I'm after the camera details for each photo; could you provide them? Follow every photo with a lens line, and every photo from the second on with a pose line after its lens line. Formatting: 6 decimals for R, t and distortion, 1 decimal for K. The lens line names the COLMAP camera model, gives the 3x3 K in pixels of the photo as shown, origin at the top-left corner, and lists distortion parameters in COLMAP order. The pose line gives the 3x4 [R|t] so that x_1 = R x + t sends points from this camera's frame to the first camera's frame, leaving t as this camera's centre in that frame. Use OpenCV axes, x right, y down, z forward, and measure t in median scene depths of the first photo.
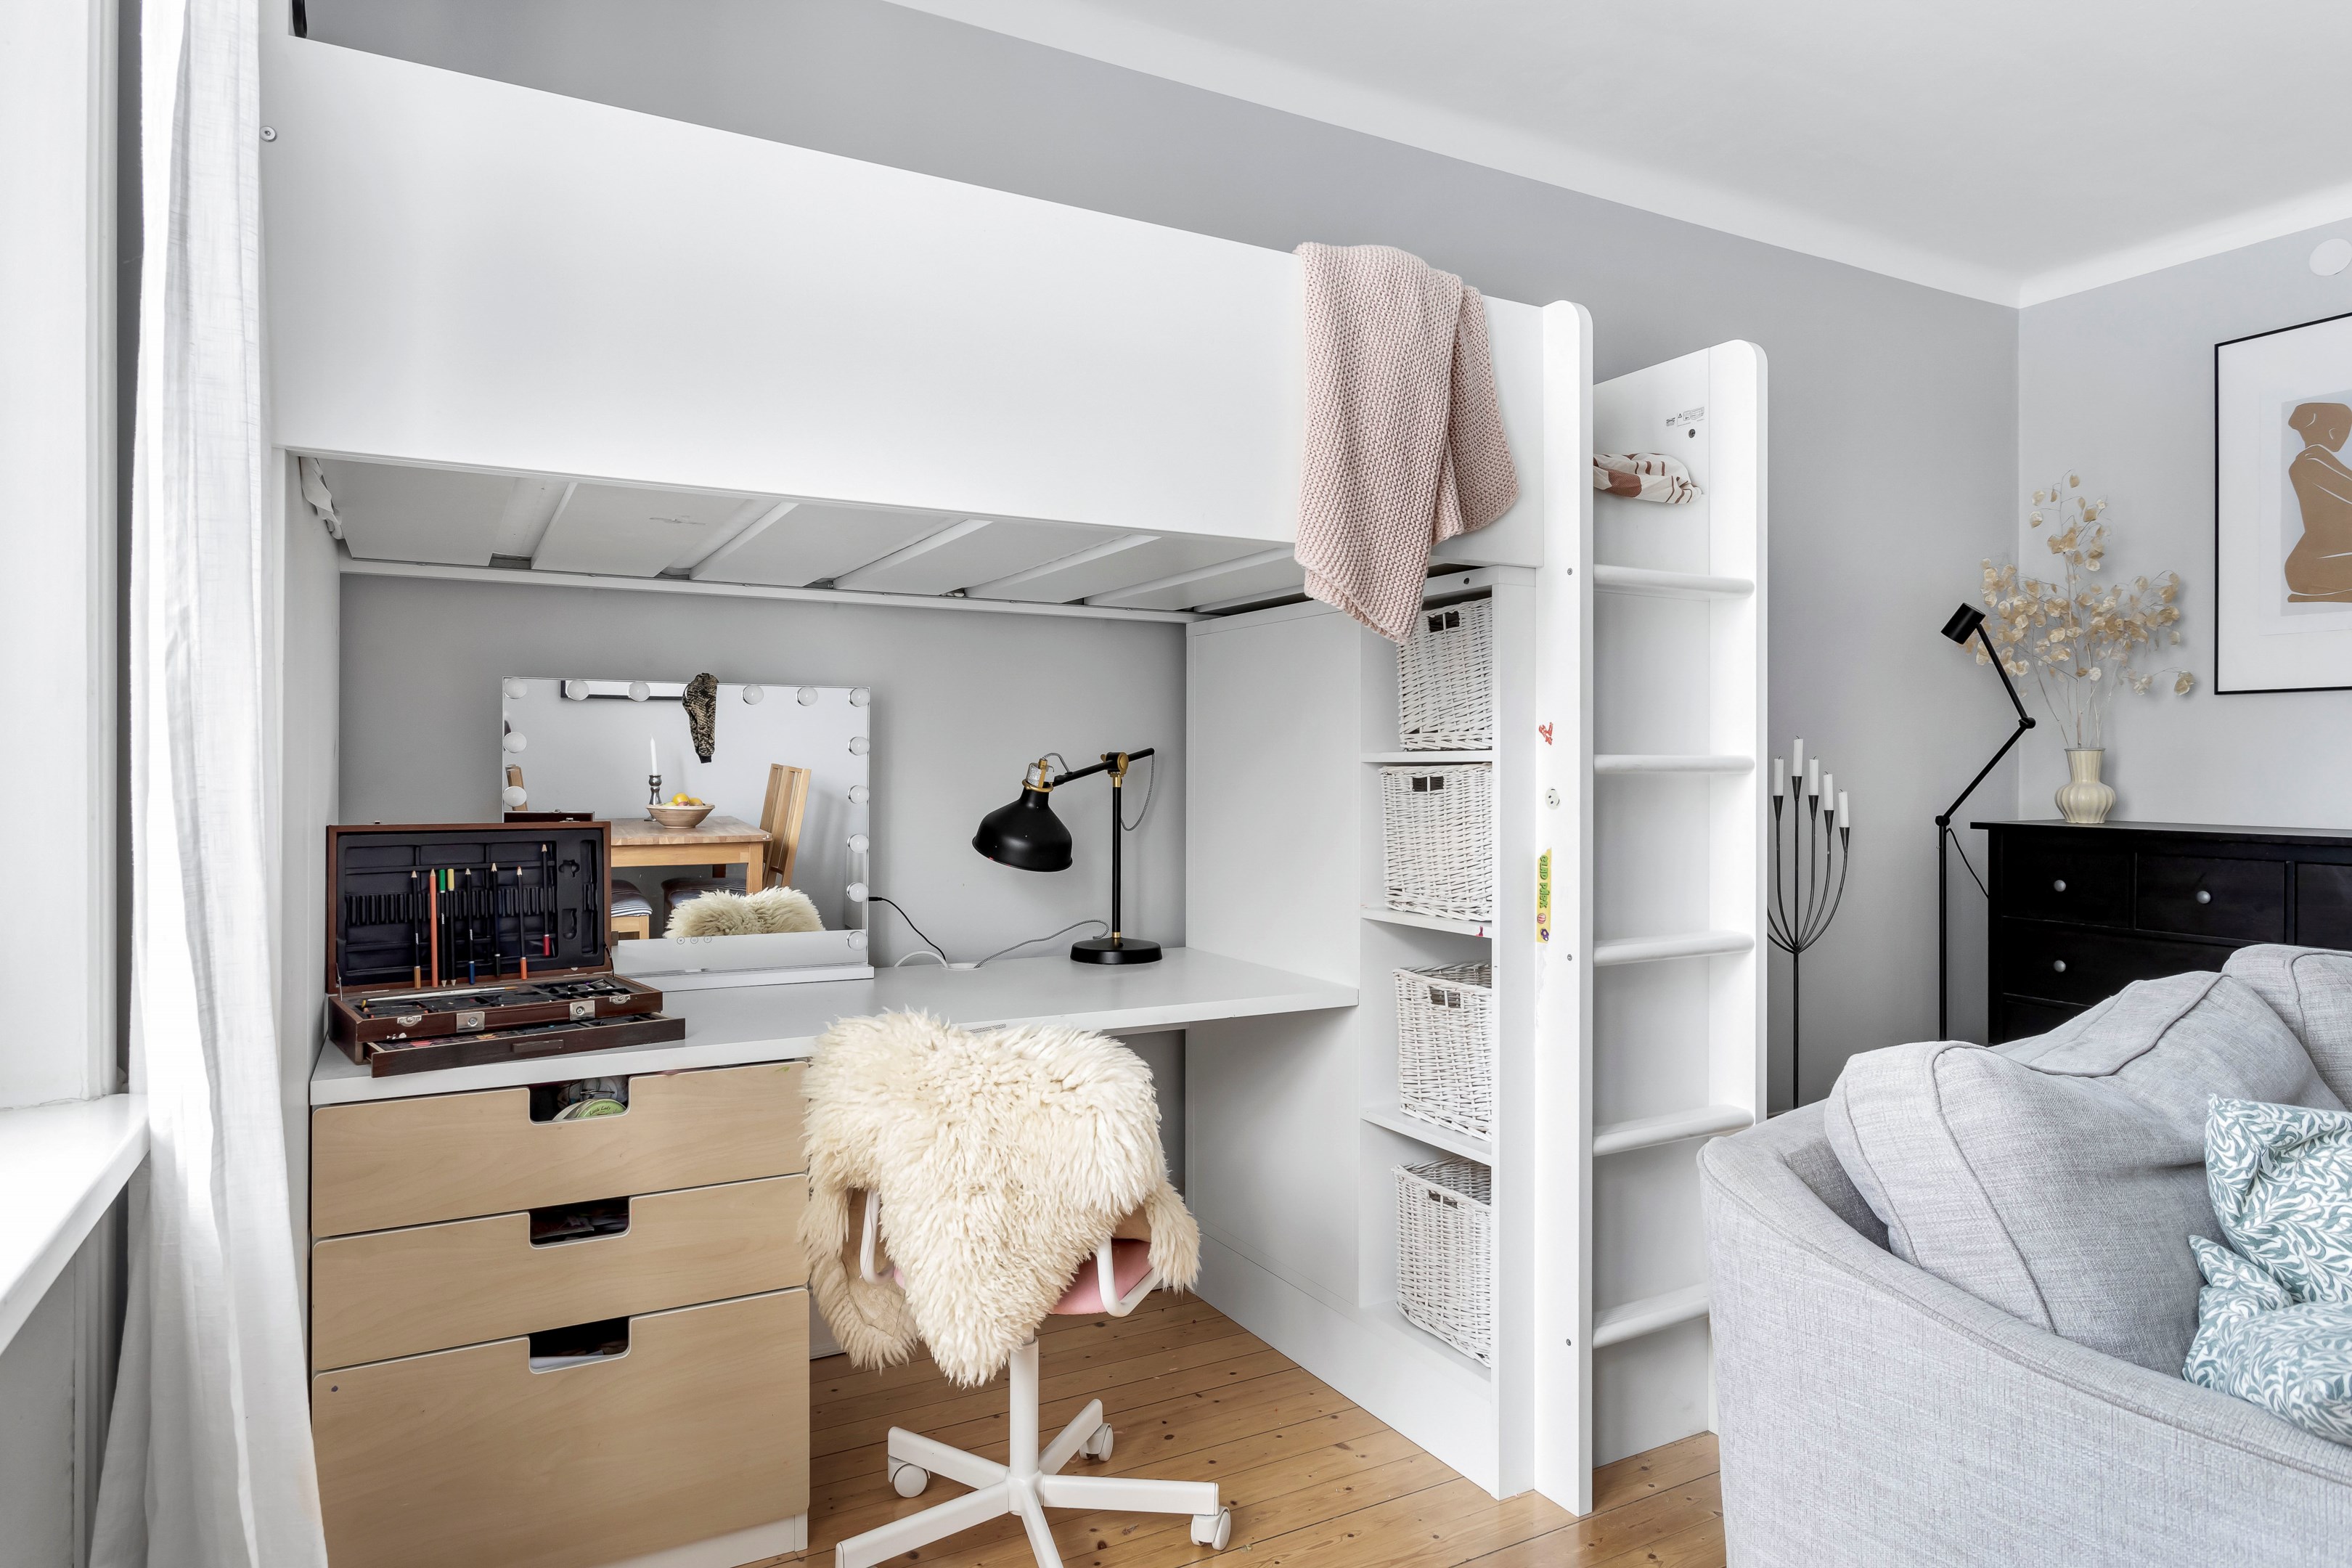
lens RADIAL K [[1362.3, 0, 1176.0], [0, 1362.3, 784.0], [0, 0, 1]] dist [-0.004607, 0.000578]
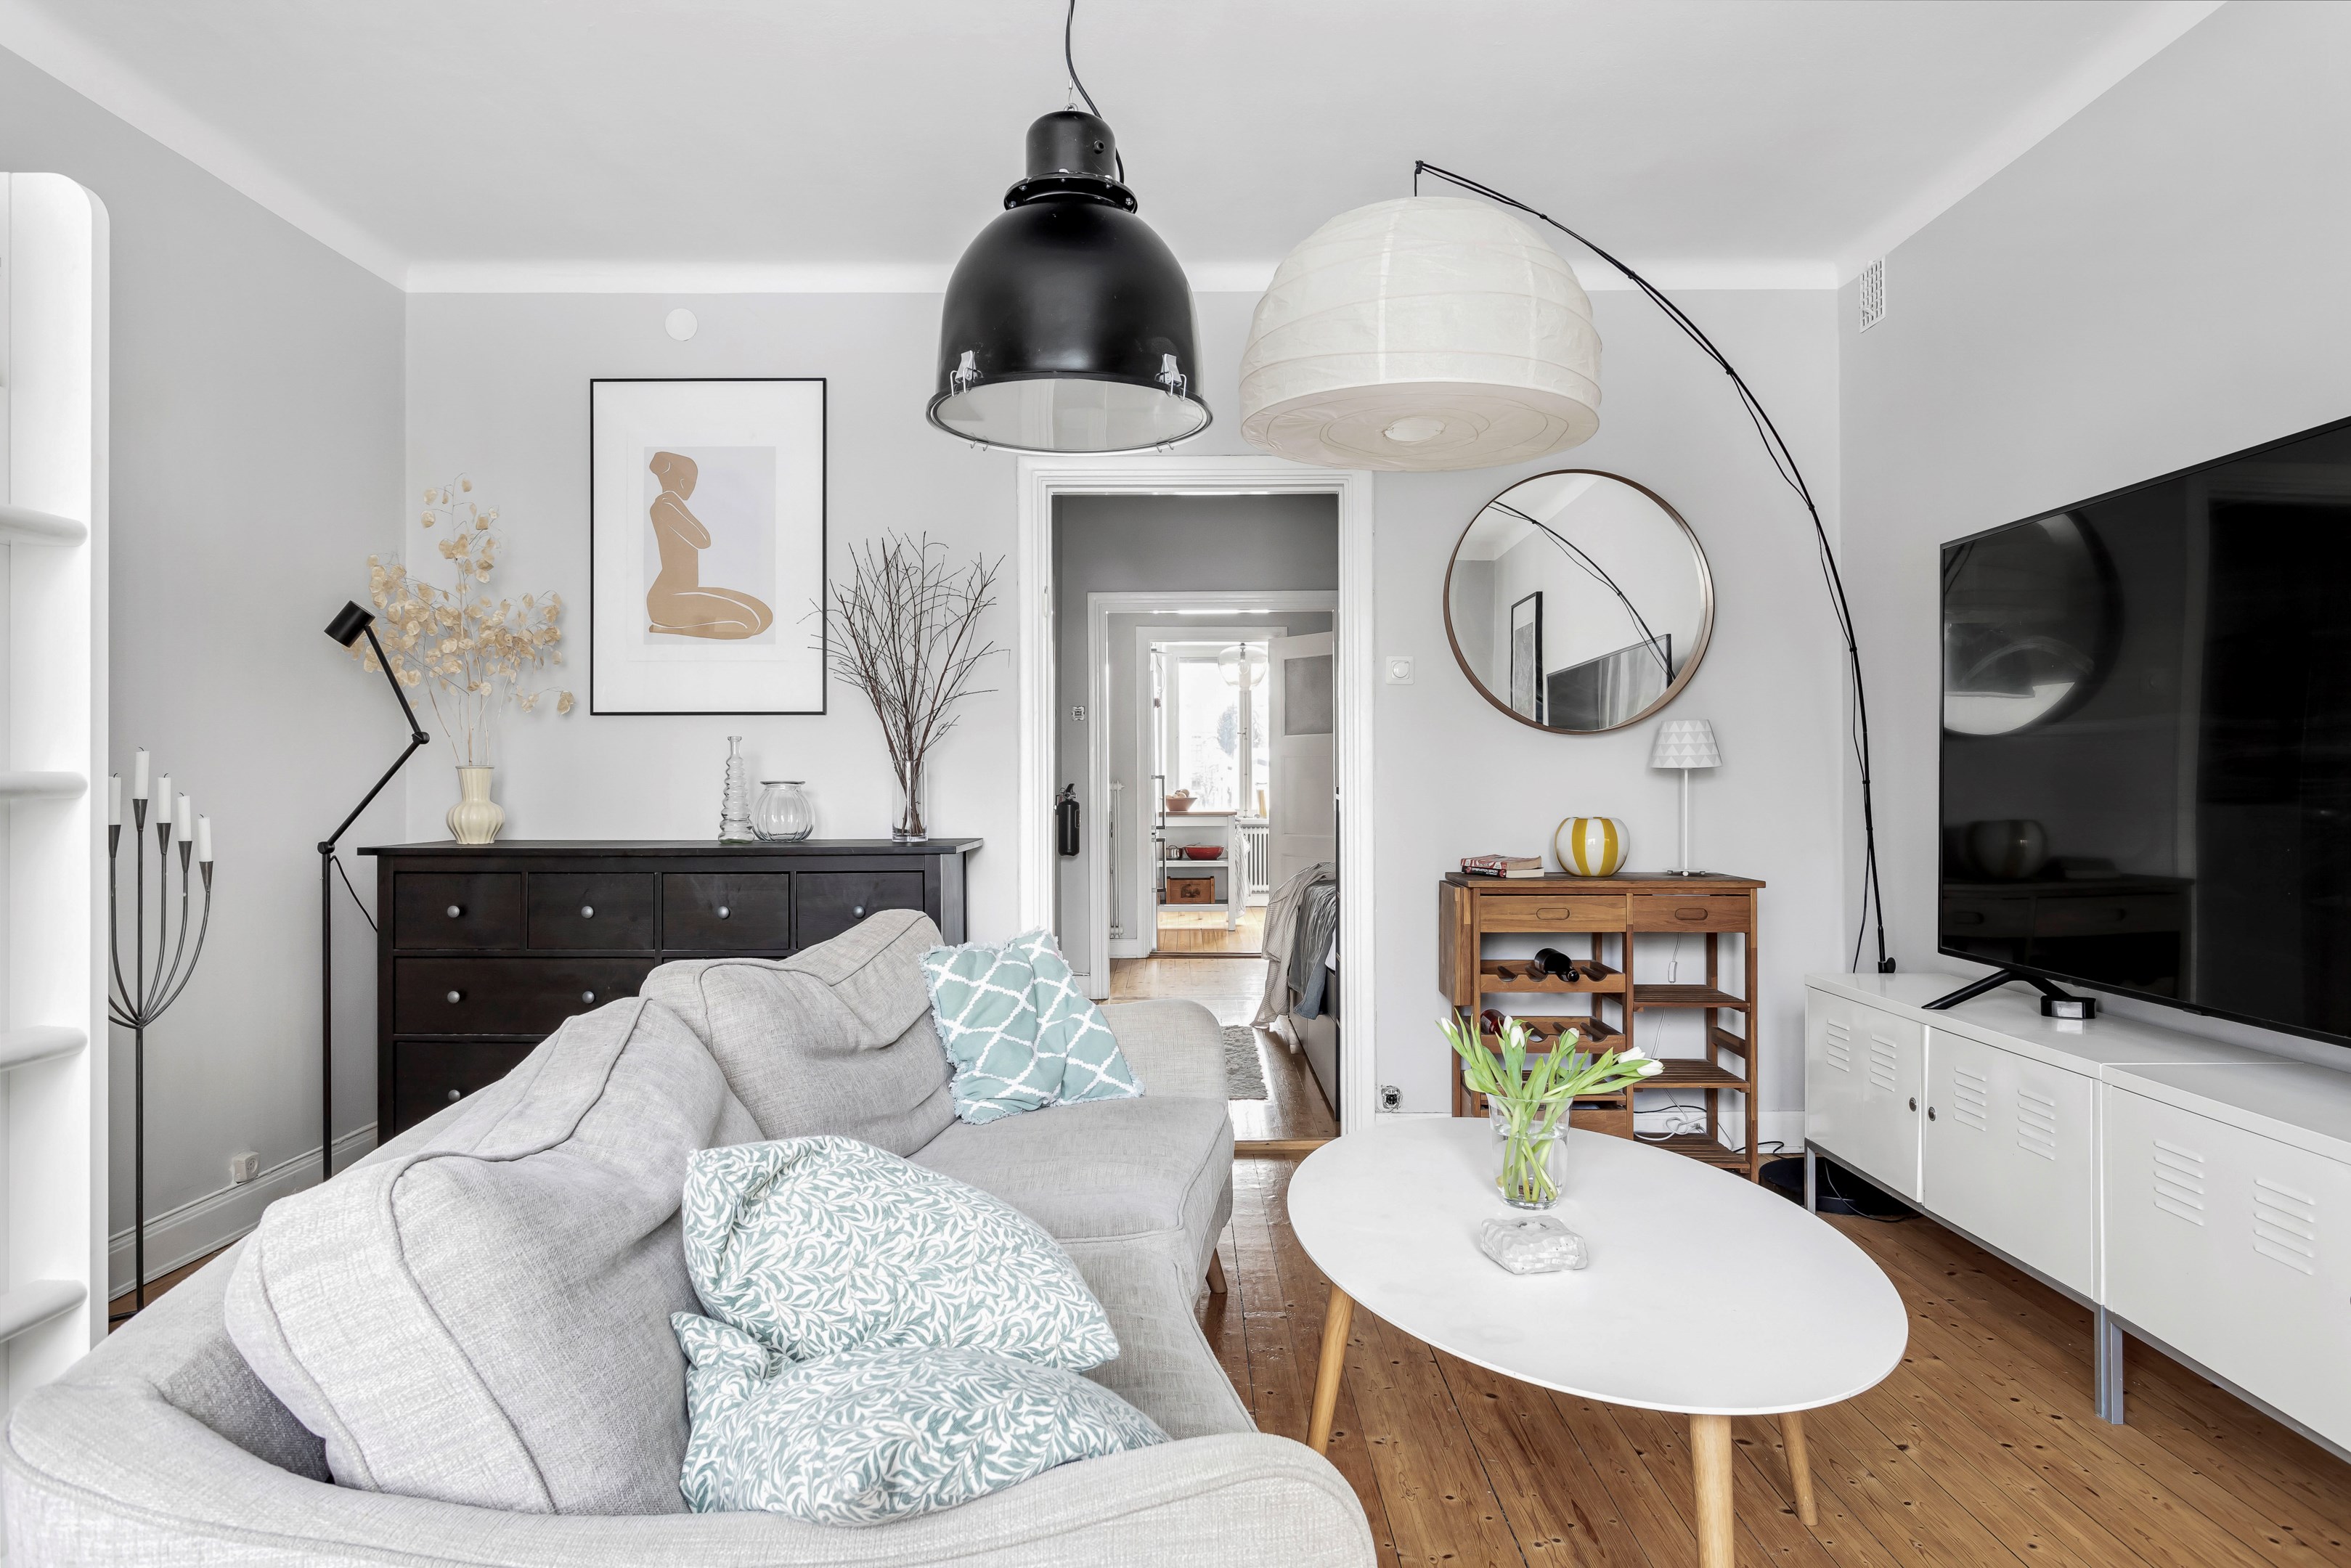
lens RADIAL K [[1425.4, 0, 1182.3], [0, 1425.4, 767.2], [0, 0, 1]] dist [0.002168, -0.000225]
pose [[0.482451, 0.007146, 0.875894, 0.084550], [0.014546, 0.999763, -0.016169, -0.005611], [-0.875802, 0.020541, 0.482233, 0.241224]]
